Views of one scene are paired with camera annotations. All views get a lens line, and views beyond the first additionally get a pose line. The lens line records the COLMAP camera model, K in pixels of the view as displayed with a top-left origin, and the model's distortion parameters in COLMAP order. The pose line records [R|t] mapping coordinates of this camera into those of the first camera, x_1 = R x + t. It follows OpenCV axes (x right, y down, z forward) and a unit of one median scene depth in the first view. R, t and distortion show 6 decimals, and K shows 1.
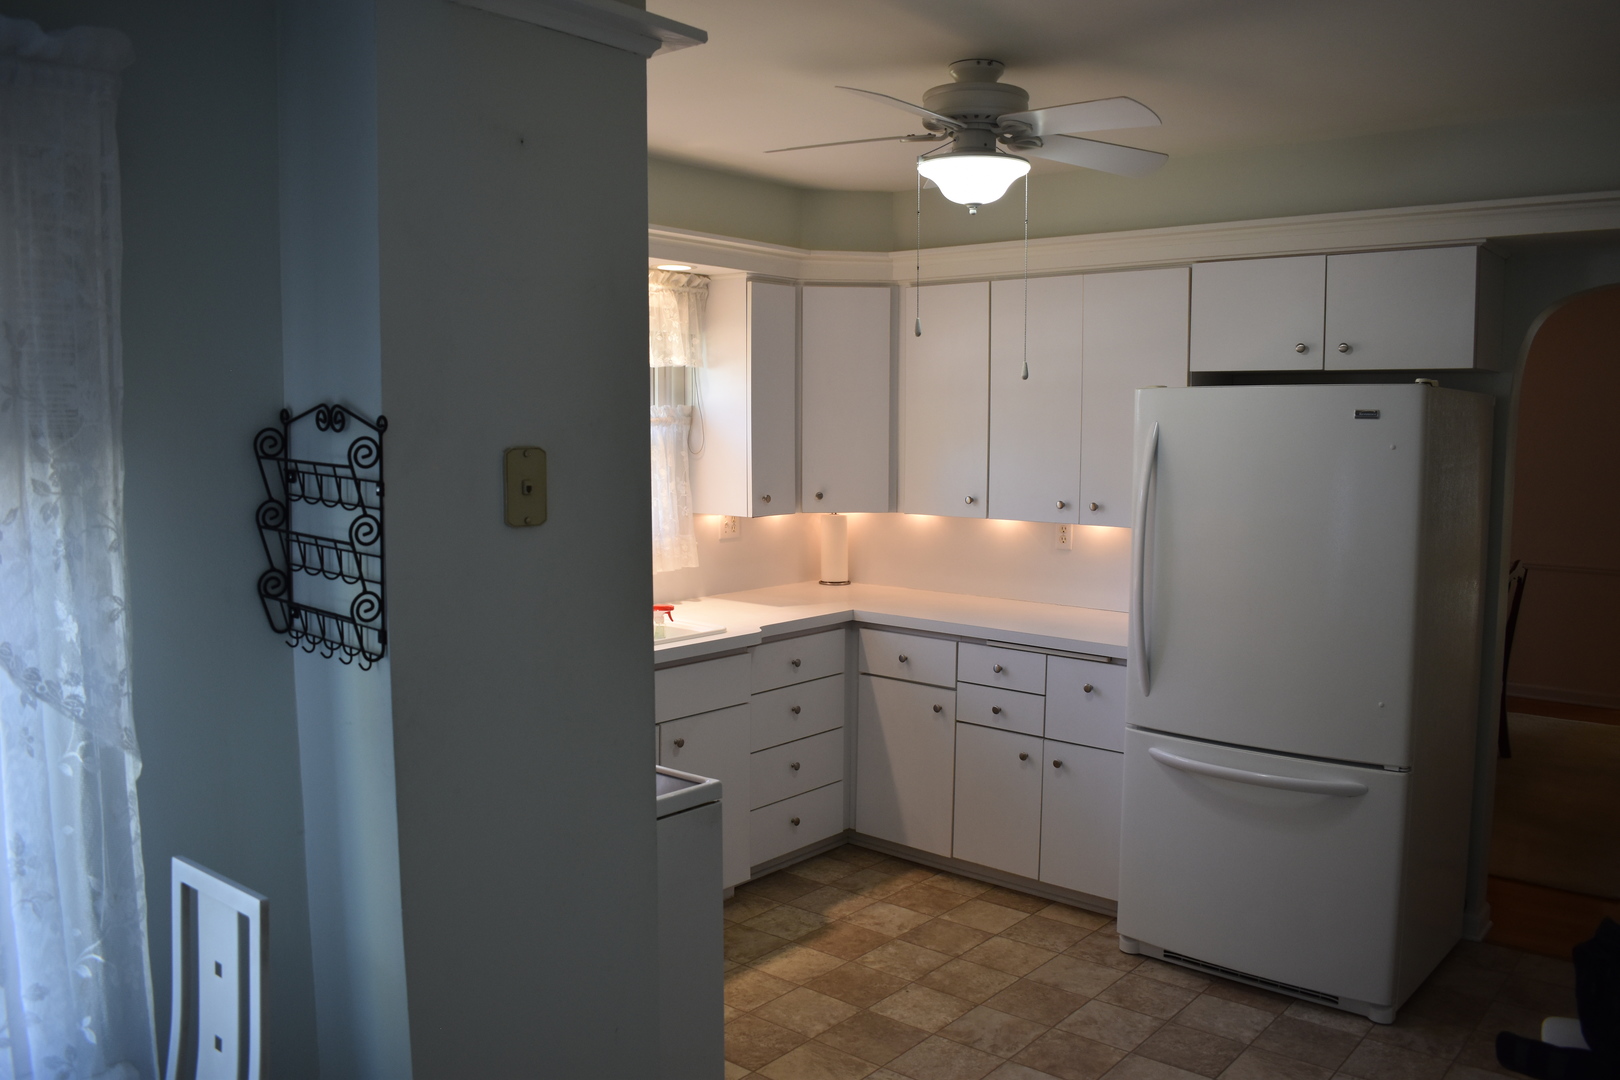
lens RADIAL K [[1285.8, 0, 817.1], [0, 1285.8, 538.0], [0, 0, 1]] dist [-0.087502, 0.004966]
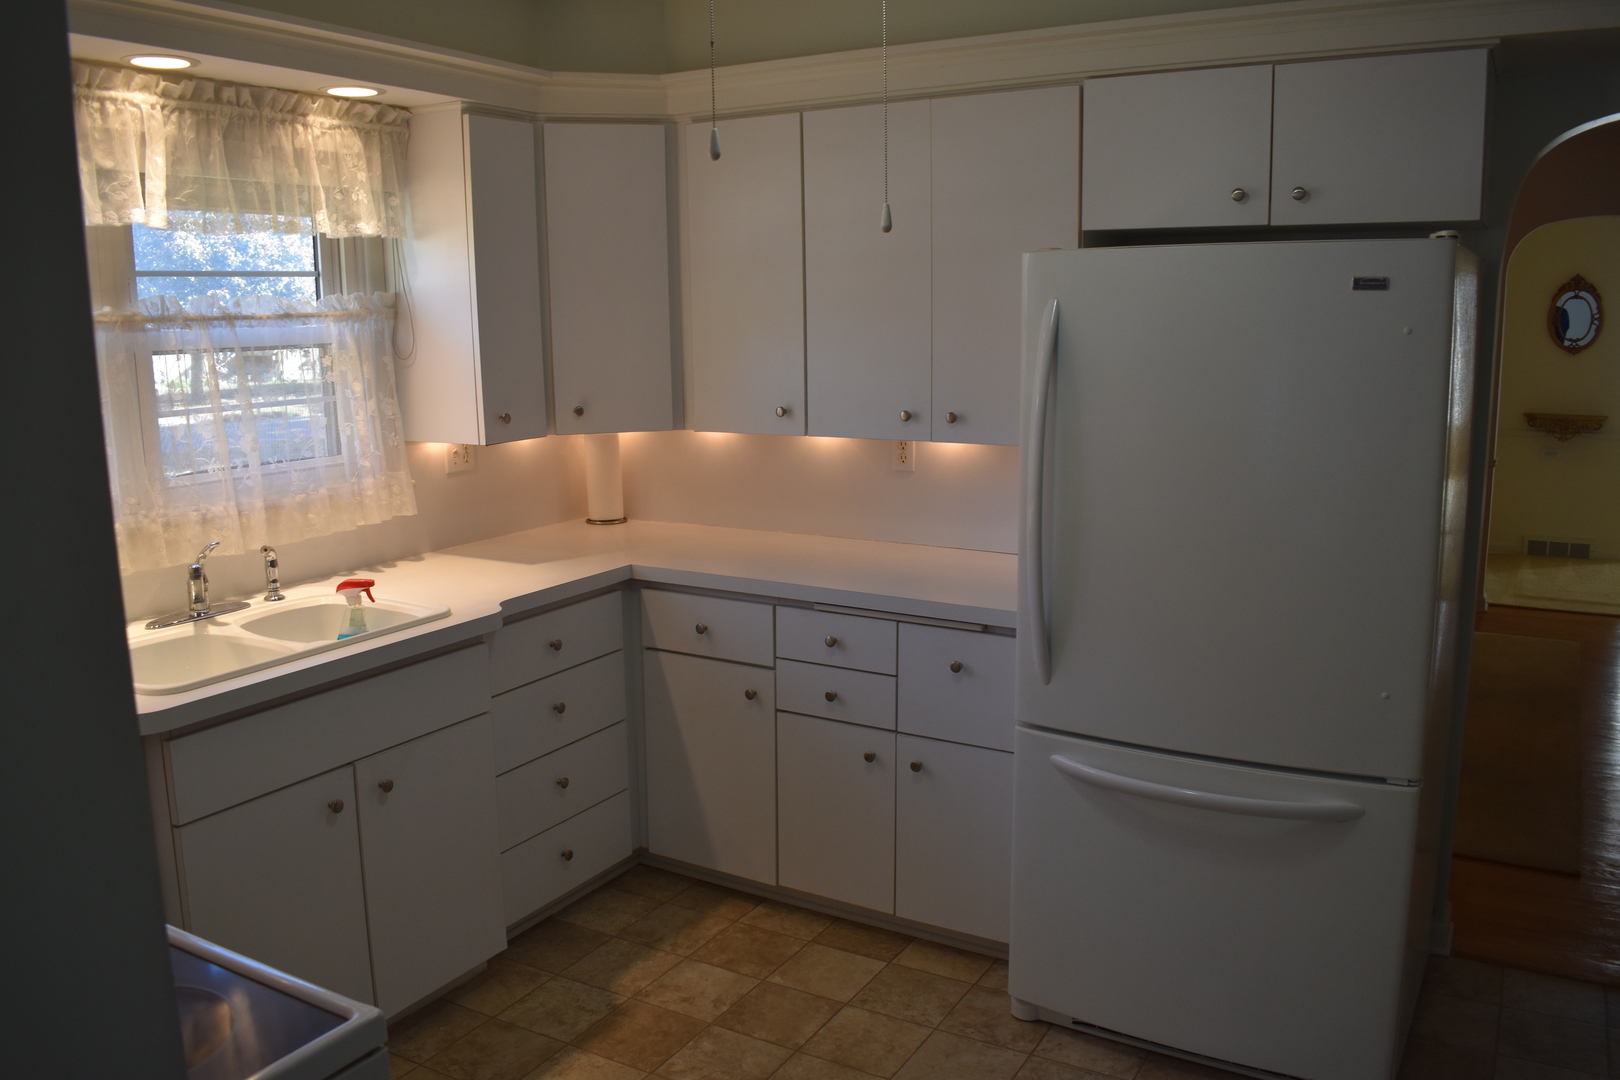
lens RADIAL K [[1285.8, 0, 813.2], [0, 1285.8, 546.8], [0, 0, 1]] dist [-0.087502, 0.004966]
pose [[0.985642, -0.046859, 0.162217, 0.012520], [0.032128, 0.995215, 0.092273, -0.020711], [-0.165764, -0.085737, 0.982431, 0.269651]]
